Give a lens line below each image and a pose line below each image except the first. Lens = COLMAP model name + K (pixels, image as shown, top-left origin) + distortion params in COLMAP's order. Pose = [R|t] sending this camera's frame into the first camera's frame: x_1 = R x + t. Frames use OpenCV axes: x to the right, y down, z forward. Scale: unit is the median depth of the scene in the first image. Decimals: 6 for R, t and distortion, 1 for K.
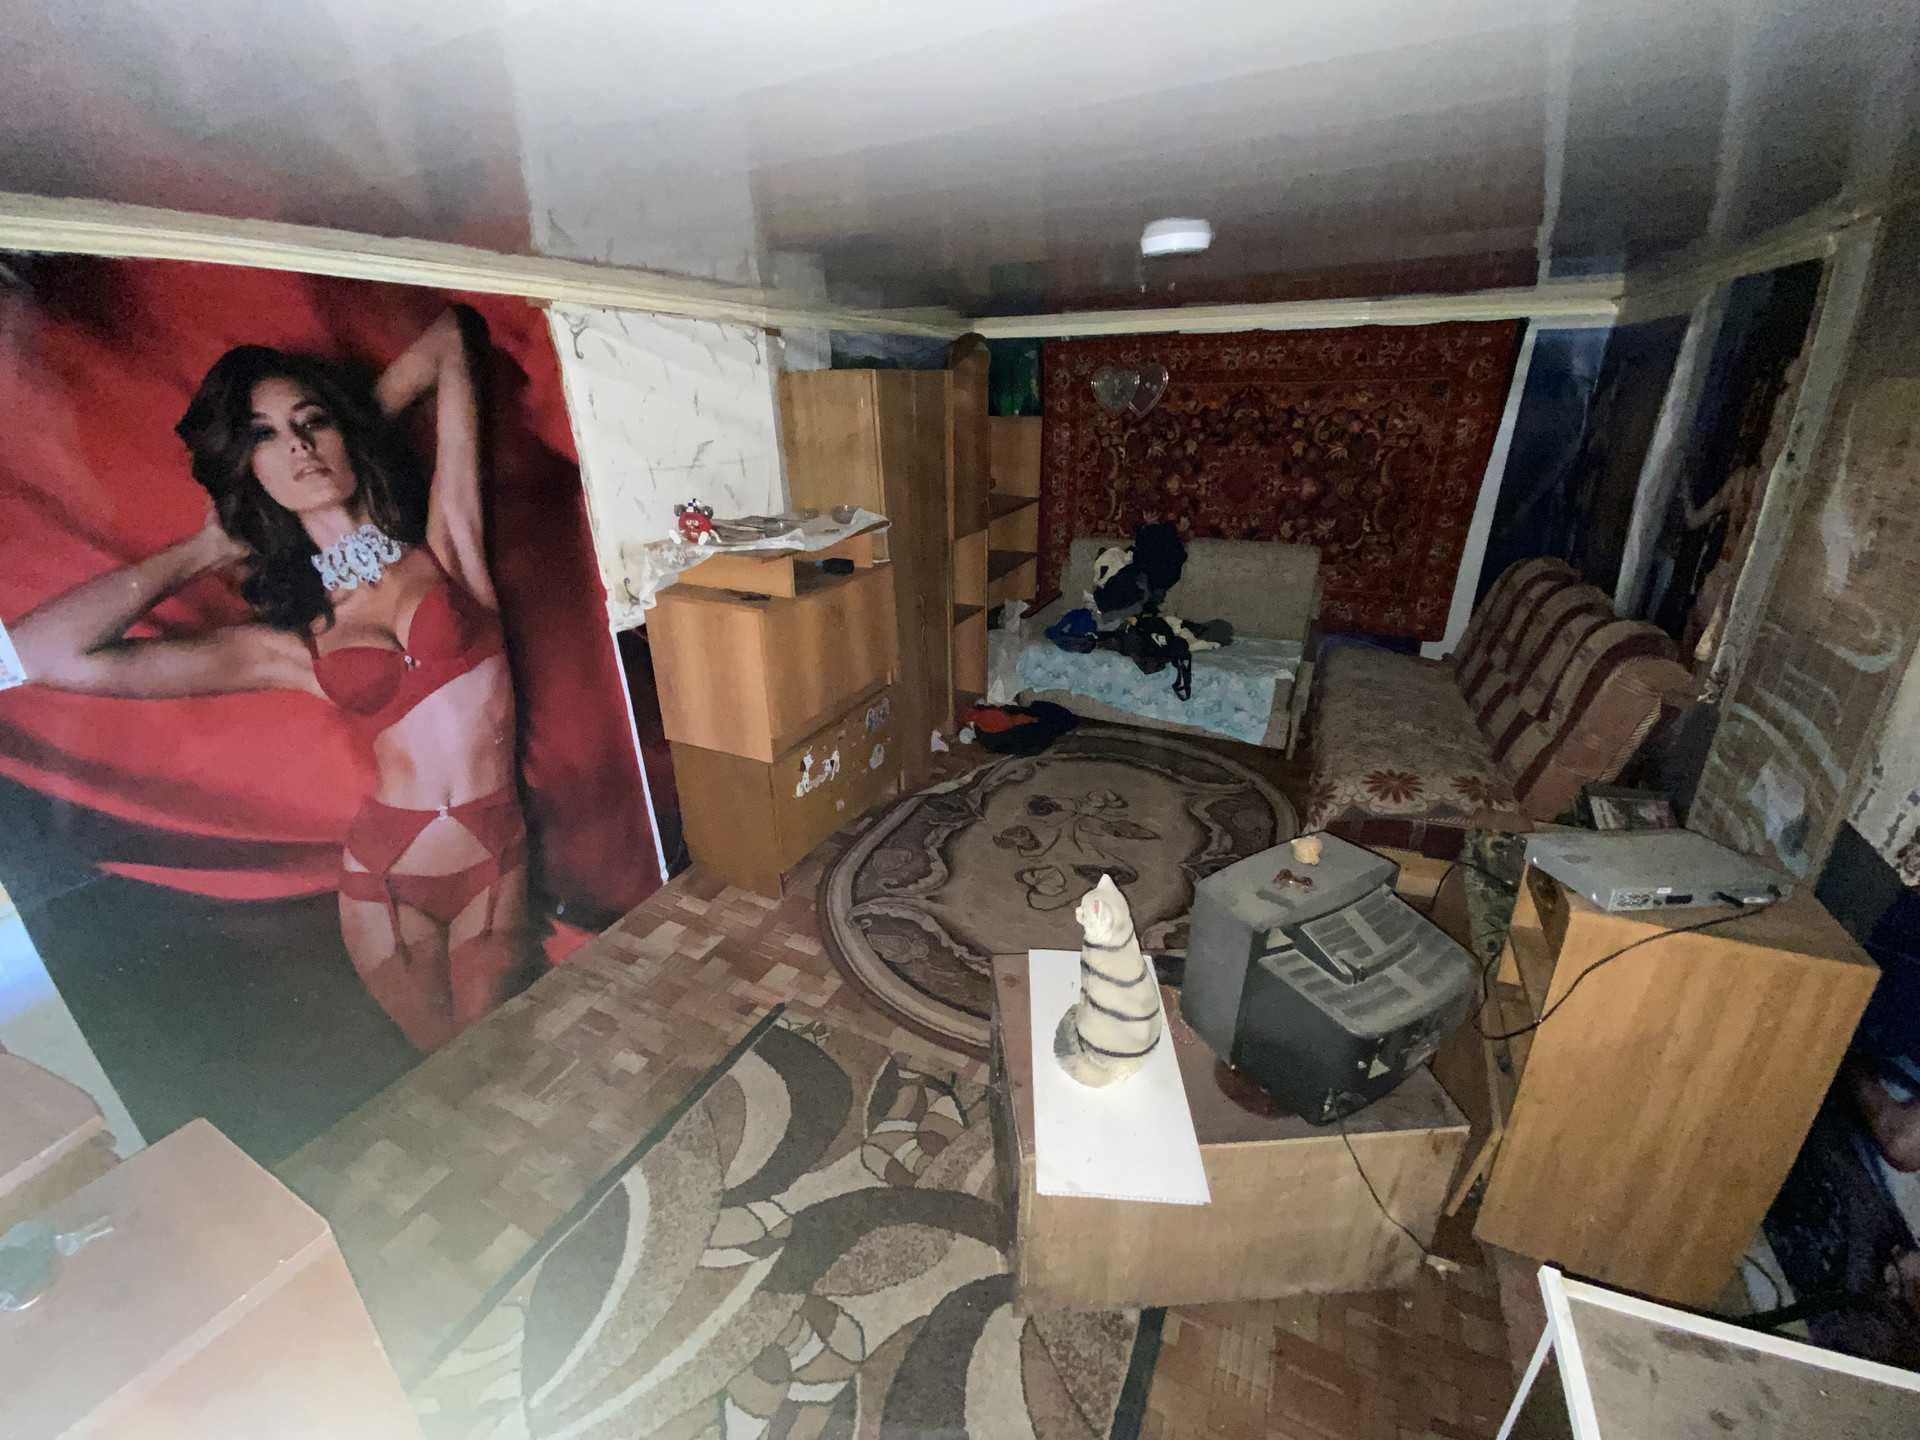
lens RADIAL K [[777.6, 0, 951.7], [0, 777.6, 723.7], [0, 0, 1]] dist [0.007875, -0.015666]
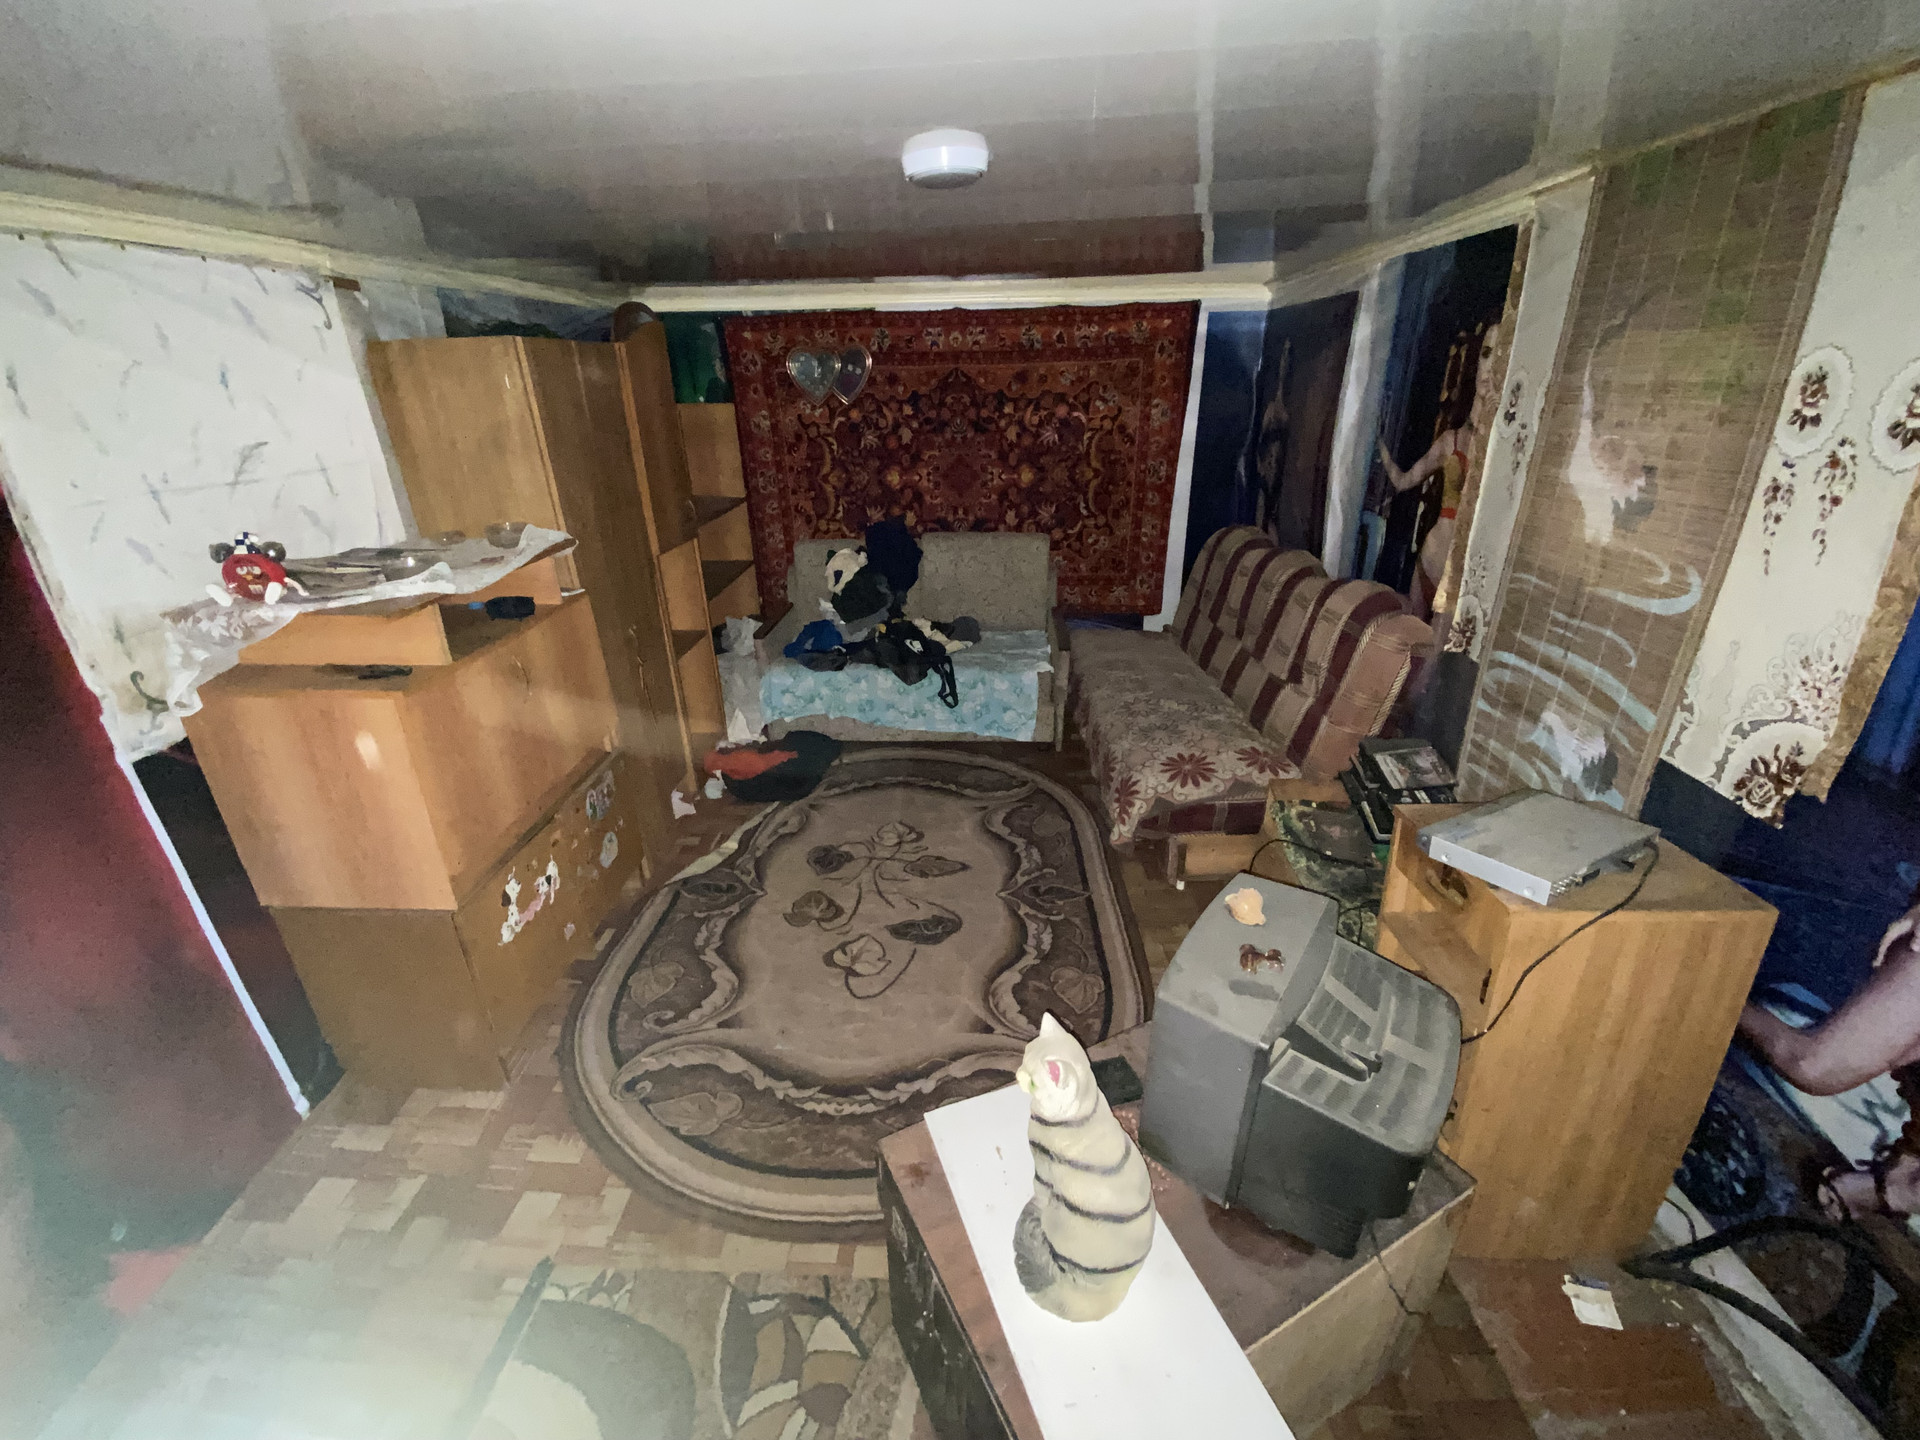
lens RADIAL K [[777.6, 0, 954.3], [0, 777.6, 723.3], [0, 0, 1]] dist [0.007875, -0.015666]
pose [[0.916691, -0.161681, 0.365427, -0.058592], [0.160416, 0.986462, 0.034044, -0.065385], [-0.365984, 0.027412, 0.930217, 0.213288]]
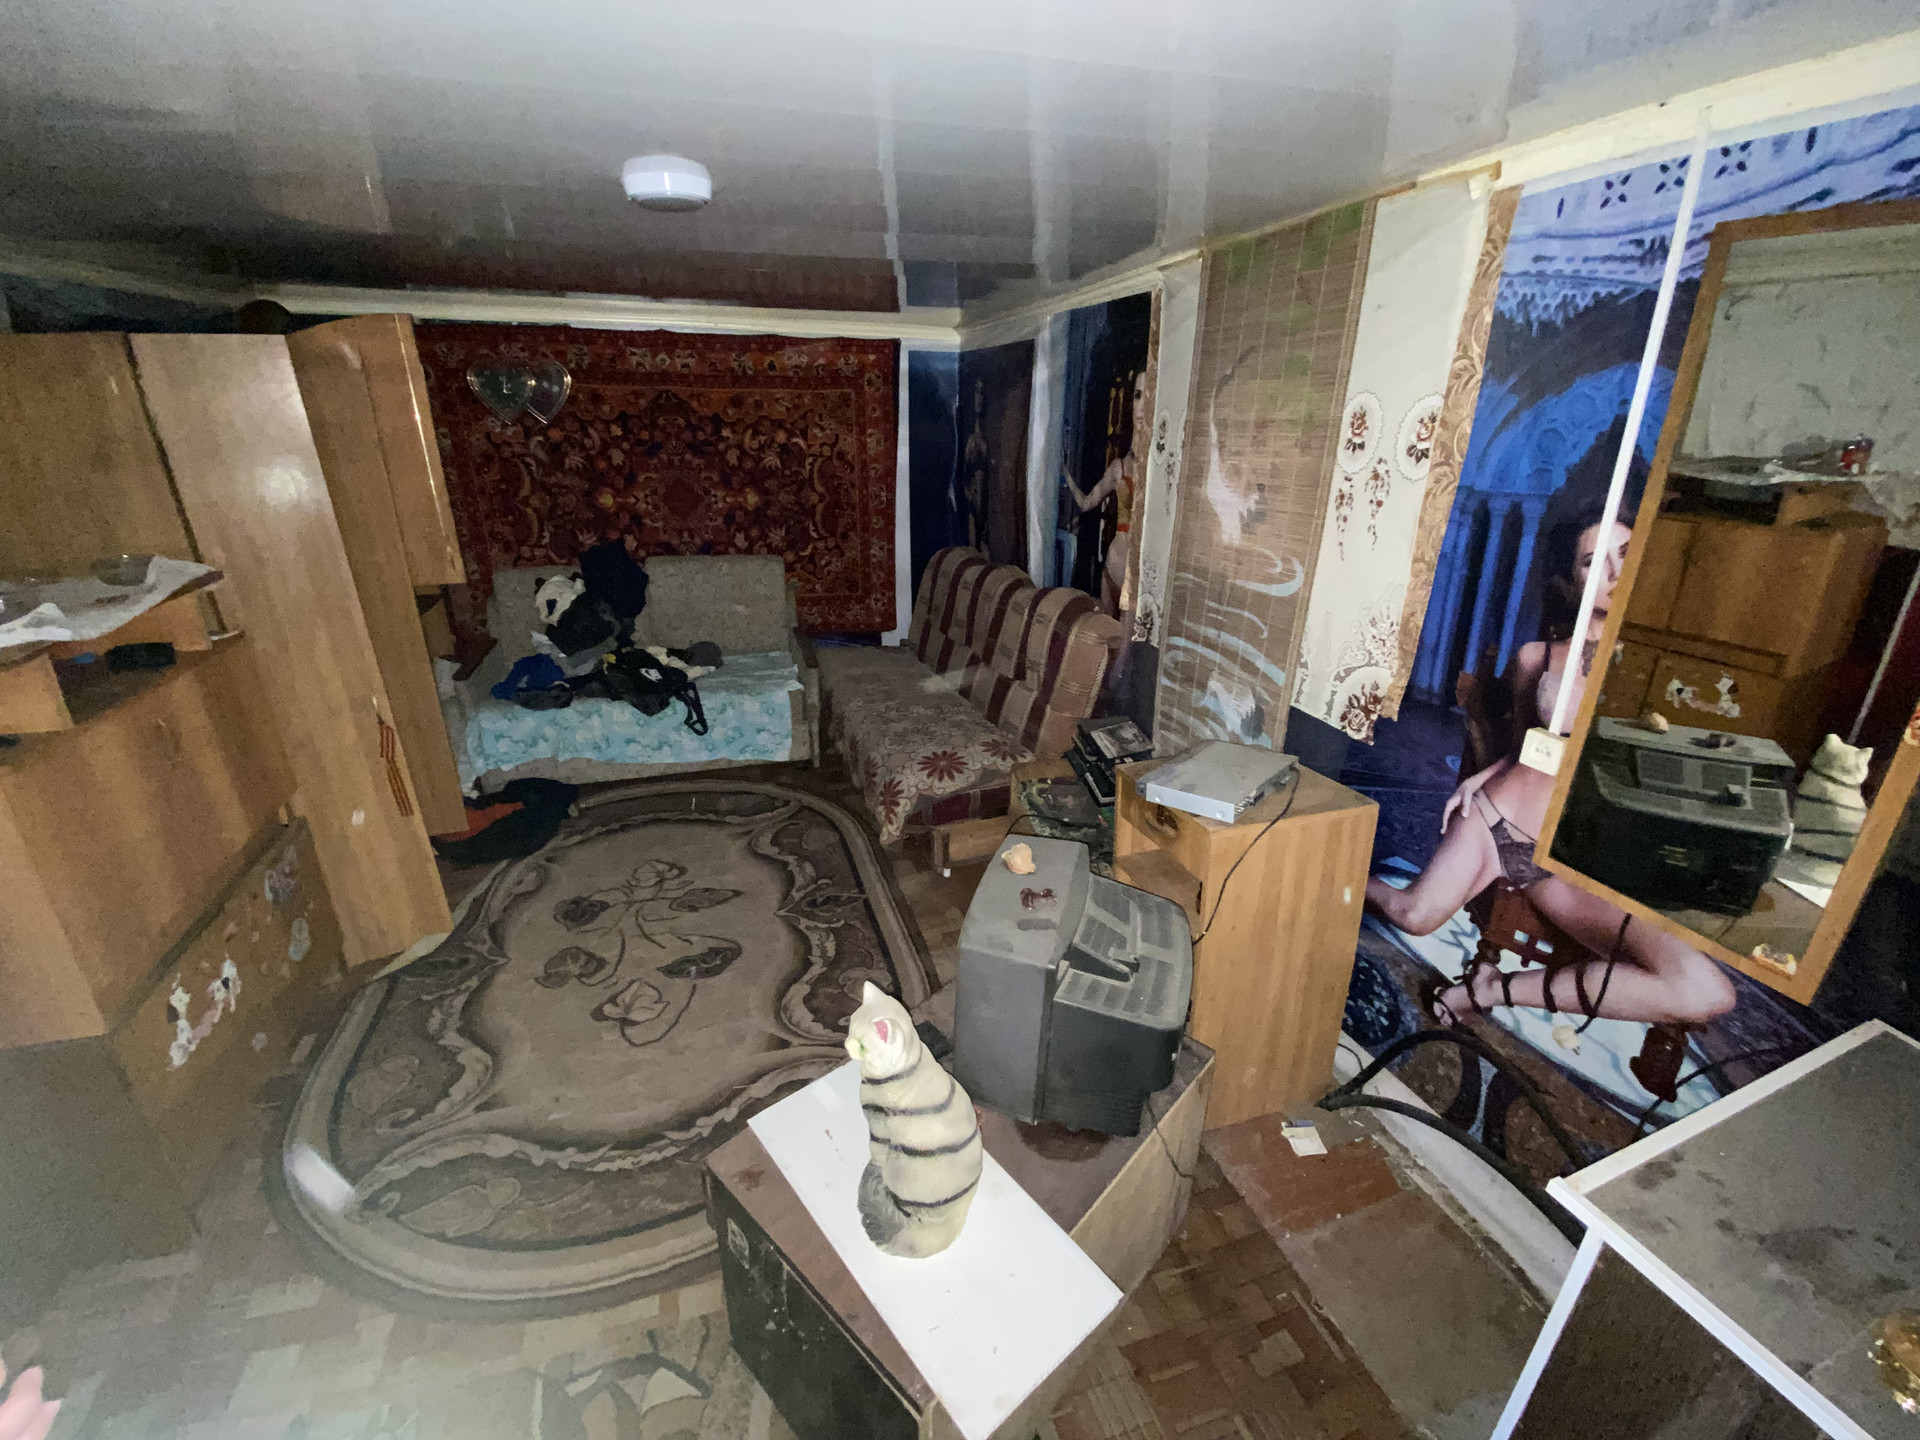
lens RADIAL K [[777.6, 0, 957.7], [0, 777.6, 723.5], [0, 0, 1]] dist [0.007875, -0.015666]
pose [[0.719085, -0.231354, 0.655280, -0.108340], [0.246325, 0.966586, 0.070954, -0.051645], [-0.649800, 0.110390, 0.752047, 0.199789]]
